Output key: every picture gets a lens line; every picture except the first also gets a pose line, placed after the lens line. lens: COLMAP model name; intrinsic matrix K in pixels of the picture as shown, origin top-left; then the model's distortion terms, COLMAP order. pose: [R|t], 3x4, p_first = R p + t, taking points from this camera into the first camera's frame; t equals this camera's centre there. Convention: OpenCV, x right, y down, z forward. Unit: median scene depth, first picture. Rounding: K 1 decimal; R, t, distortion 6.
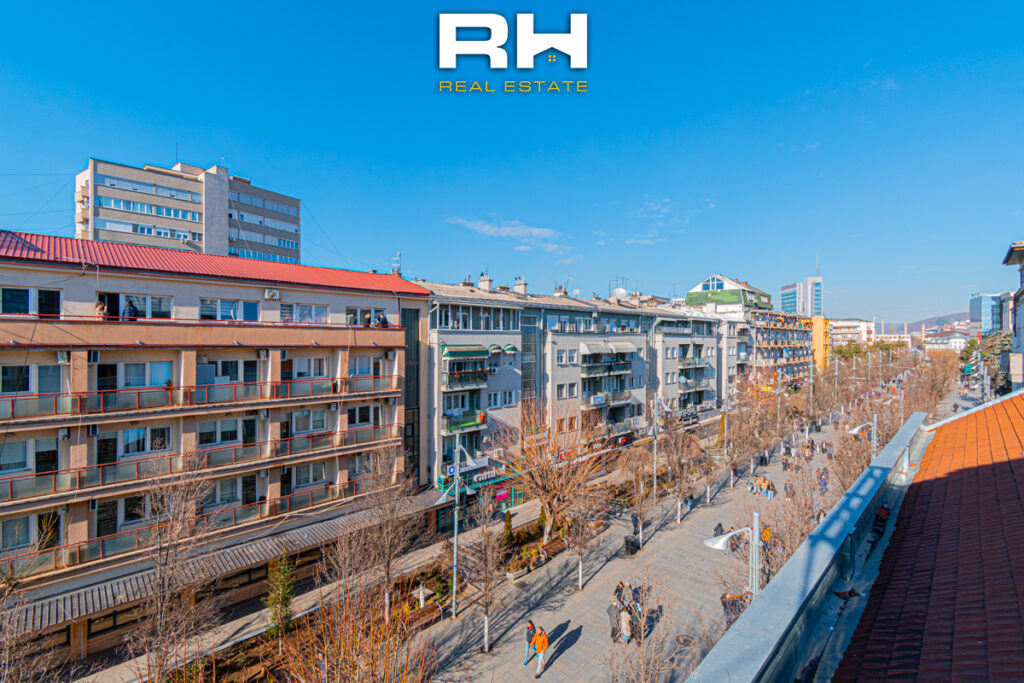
lens RADIAL K [[468.0, 0, 512.0], [0, 468.0, 341.5], [0, 0, 1]] dist [0.000566, 0.000133]
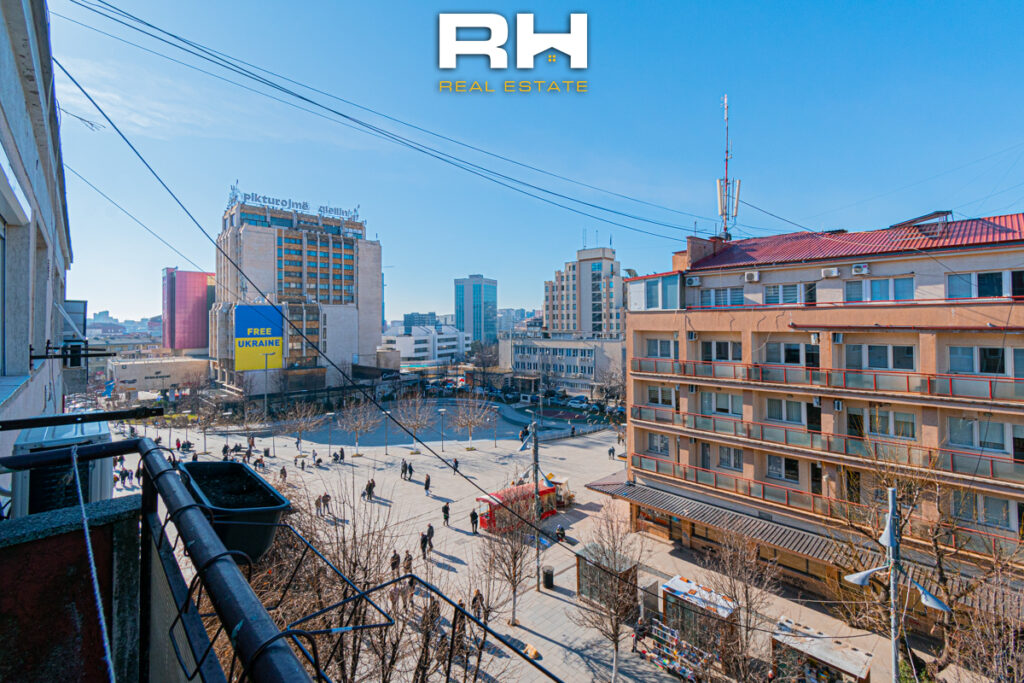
lens RADIAL K [[464.1, 0, 512.7], [0, 464.1, 326.1], [0, 0, 1]] dist [-0.000213, -0.000156]
pose [[-0.046178, -0.000295, -0.998933, 0.192827], [0.004419, 0.999990, -0.000500, 0.001185], [0.998923, -0.004438, -0.046176, 0.200212]]
